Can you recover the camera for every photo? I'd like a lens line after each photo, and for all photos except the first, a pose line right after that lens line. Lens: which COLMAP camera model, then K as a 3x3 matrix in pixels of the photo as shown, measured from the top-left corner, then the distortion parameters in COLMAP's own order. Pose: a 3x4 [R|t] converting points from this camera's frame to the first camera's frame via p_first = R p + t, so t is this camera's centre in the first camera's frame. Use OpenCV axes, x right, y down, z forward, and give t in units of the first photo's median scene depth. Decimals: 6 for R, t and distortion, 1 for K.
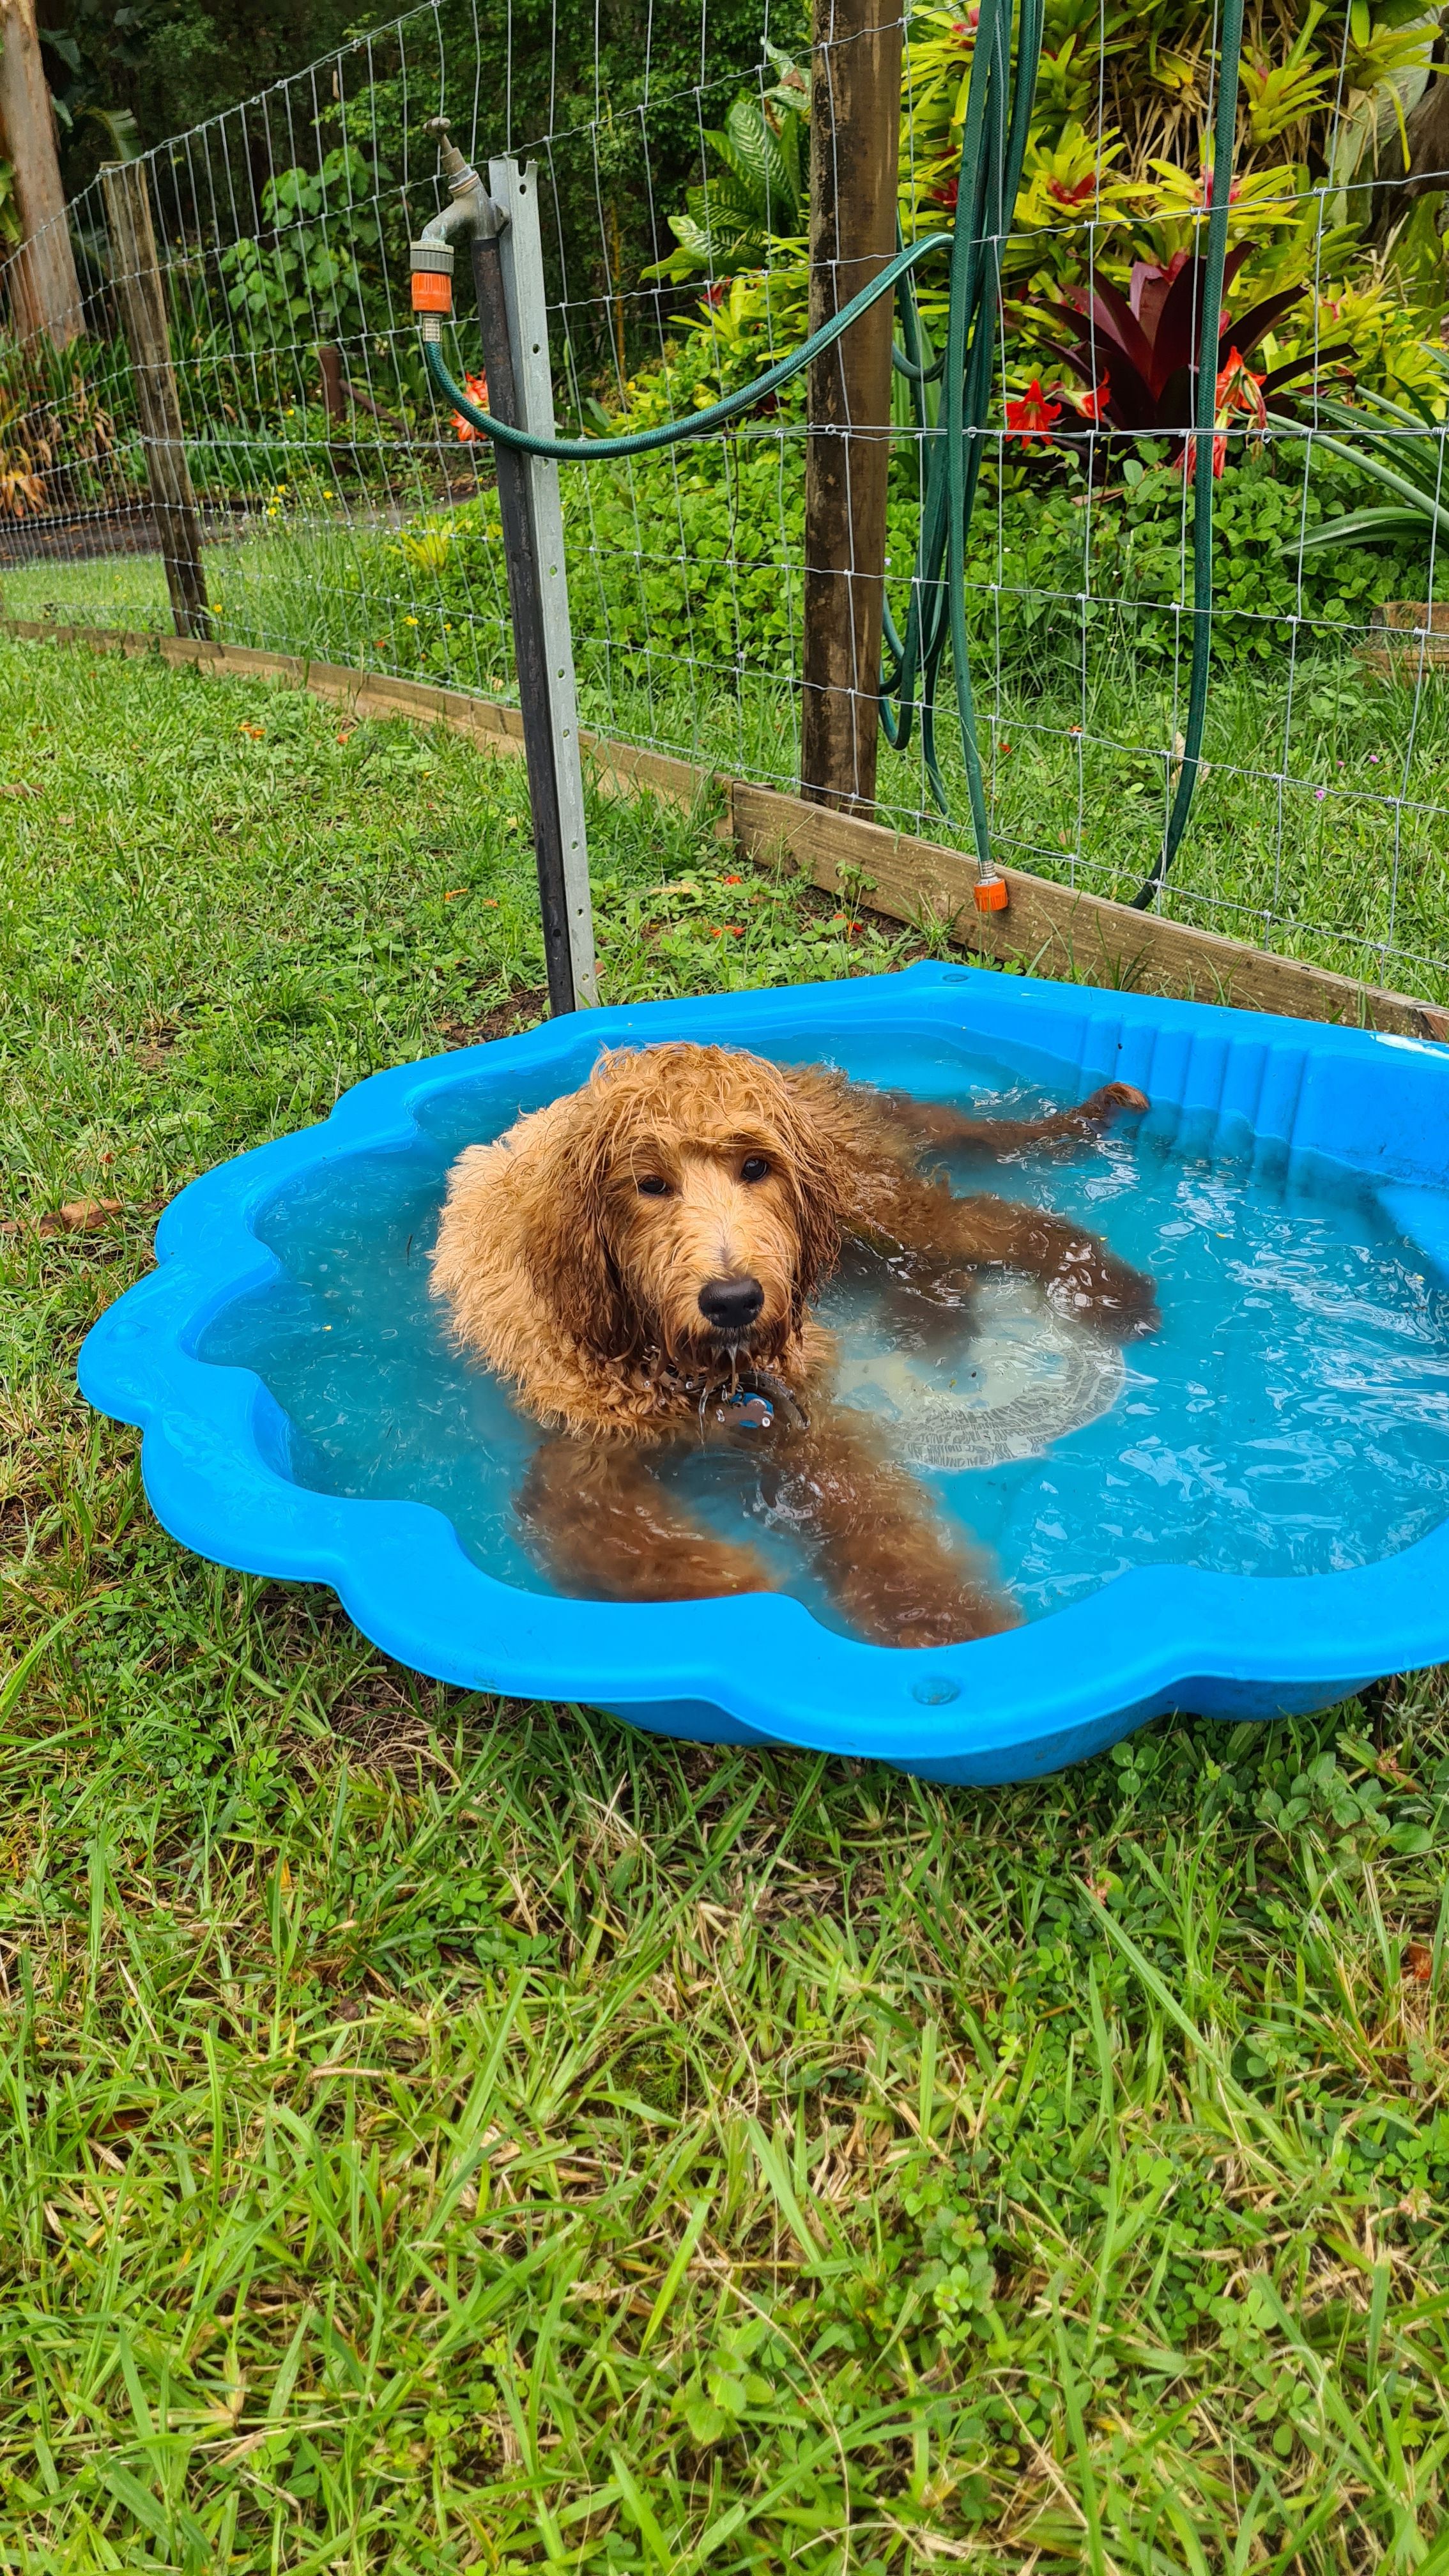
lens RADIAL K [[1849.1, 0, 728.7], [0, 1849.1, 1306.7], [0, 0, 1]] dist [0.042842, -0.000441]
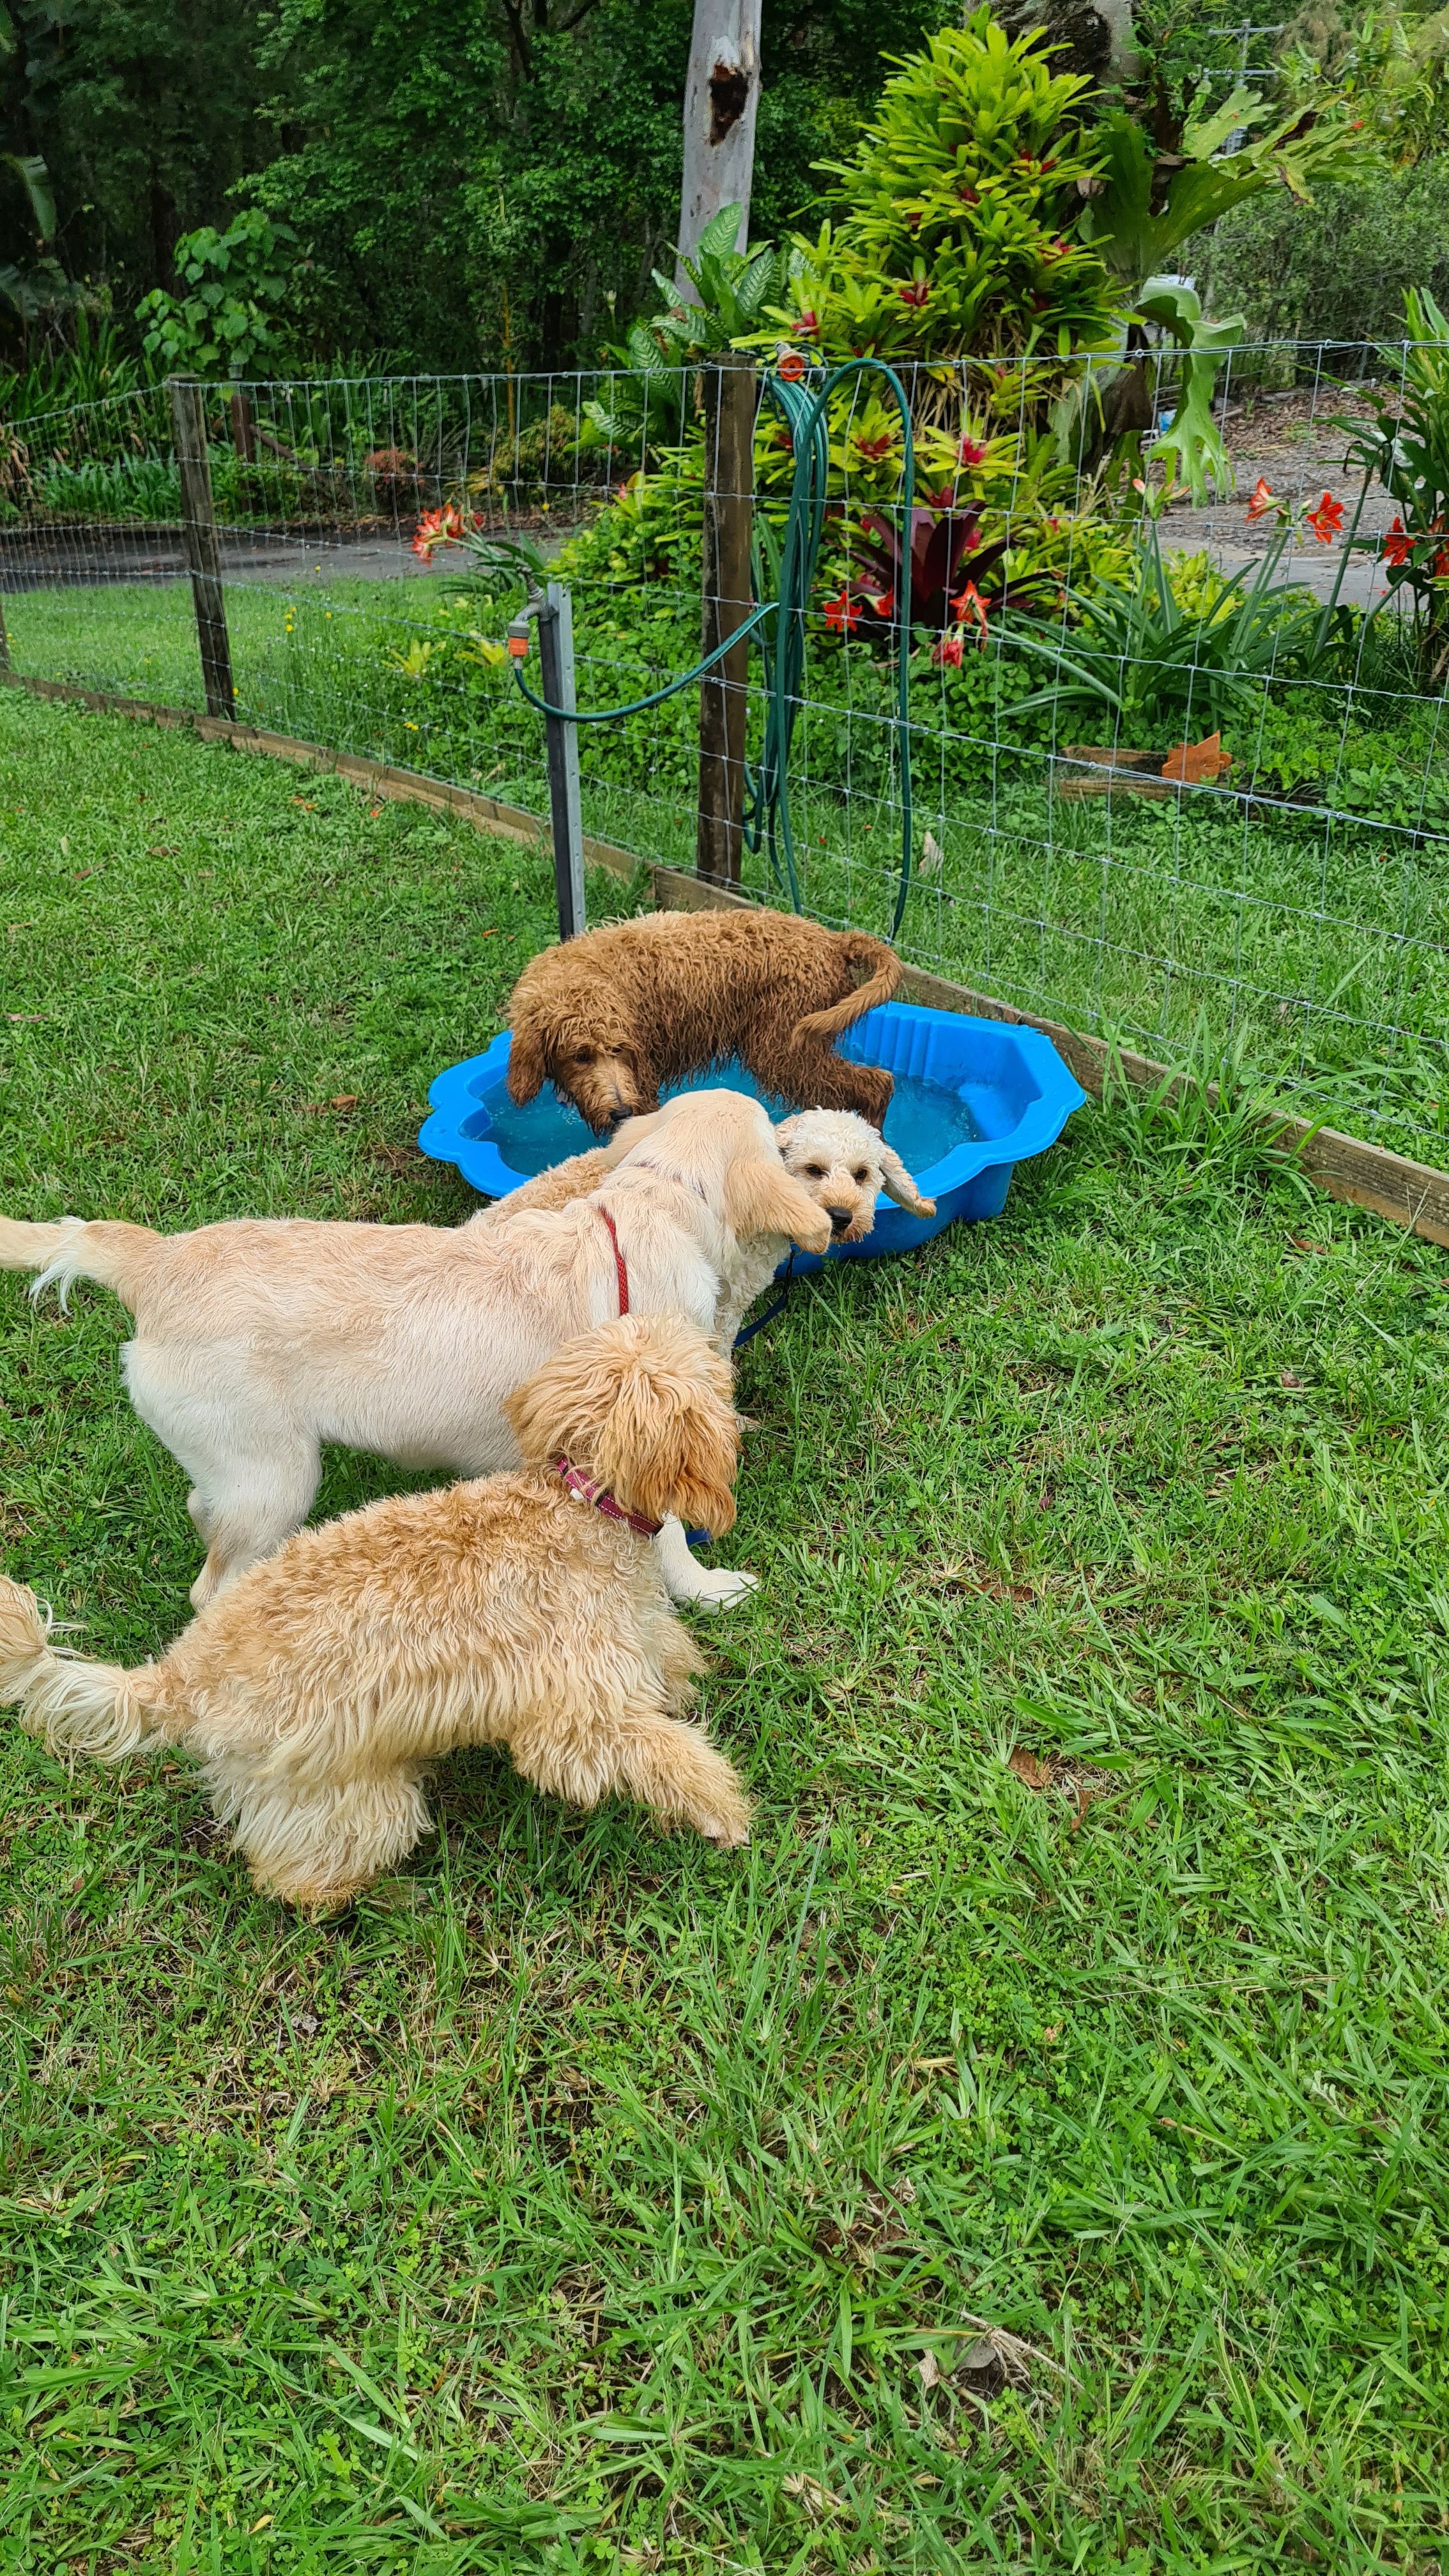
lens RADIAL K [[1849.1, 0, 727.2], [0, 1849.1, 1274.0], [0, 0, 1]] dist [0.042842, -0.000441]
pose [[0.997577, -0.001350, 0.069560, -0.031960], [0.002402, 0.999884, -0.015045, 0.069591], [-0.069532, 0.015176, 0.997464, -0.423239]]
